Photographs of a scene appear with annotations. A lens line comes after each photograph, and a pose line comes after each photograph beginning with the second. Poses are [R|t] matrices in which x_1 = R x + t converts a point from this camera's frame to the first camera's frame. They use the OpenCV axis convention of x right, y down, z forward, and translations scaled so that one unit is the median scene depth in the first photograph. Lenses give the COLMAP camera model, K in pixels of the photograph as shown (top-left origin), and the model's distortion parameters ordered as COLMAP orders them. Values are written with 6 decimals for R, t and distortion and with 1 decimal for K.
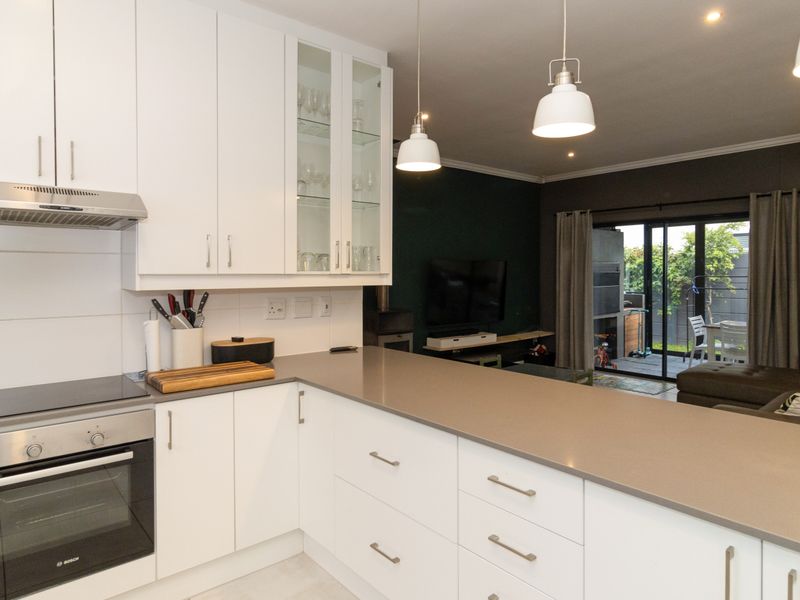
lens RADIAL K [[506.8, 0, 392.7], [0, 506.8, 282.8], [0, 0, 1]] dist [0.000484, 0.003320]
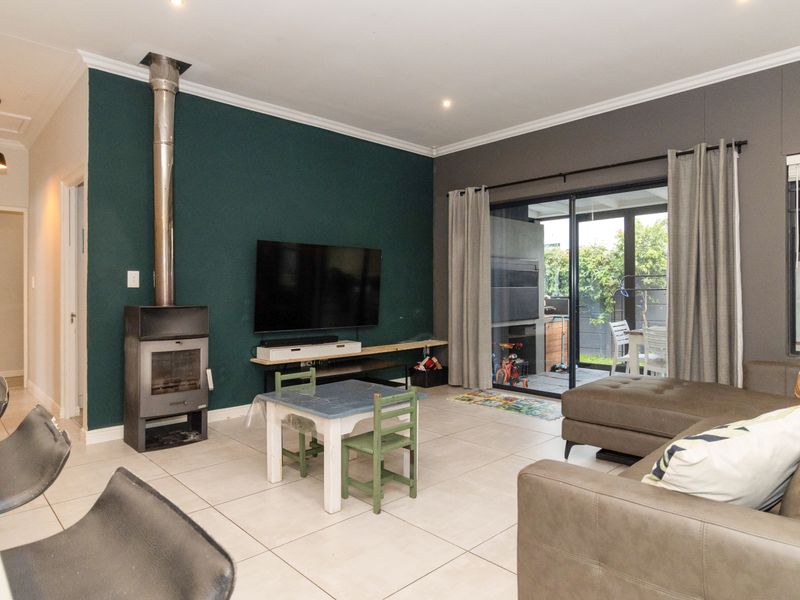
lens RADIAL K [[501.7, 0, 401.1], [0, 501.7, 292.8], [0, 0, 1]] dist [0.001148, -0.000448]
pose [[0.997663, 0.001393, 0.068310, 0.269335], [-0.000056, 0.999808, -0.019571, 0.051417], [-0.068324, 0.019522, 0.997472, 0.299792]]
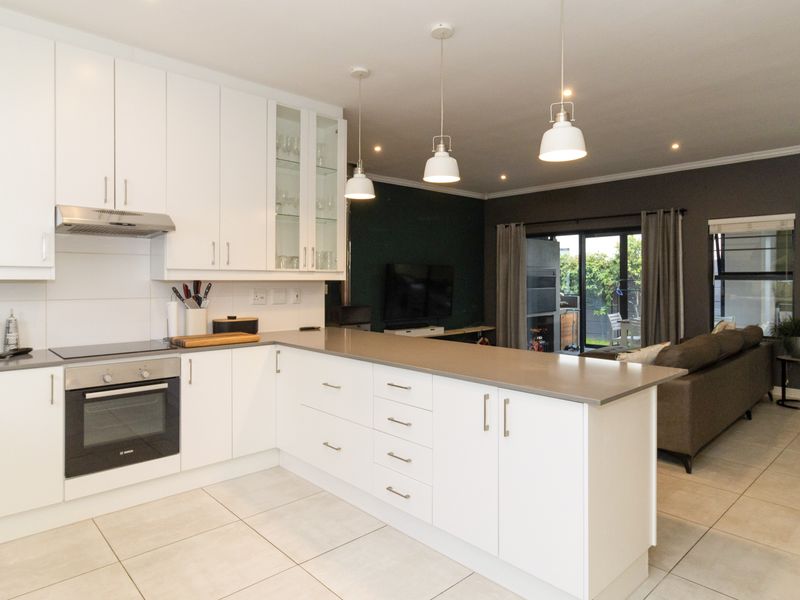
lens RADIAL K [[506.8, 0, 392.7], [0, 506.8, 282.8], [0, 0, 1]] dist [0.000484, 0.003320]
pose [[0.998776, 0.001620, 0.049426, 0.034897], [-0.000831, 0.999872, -0.015976, 0.020680], [-0.049445, 0.015915, 0.998650, -0.218230]]
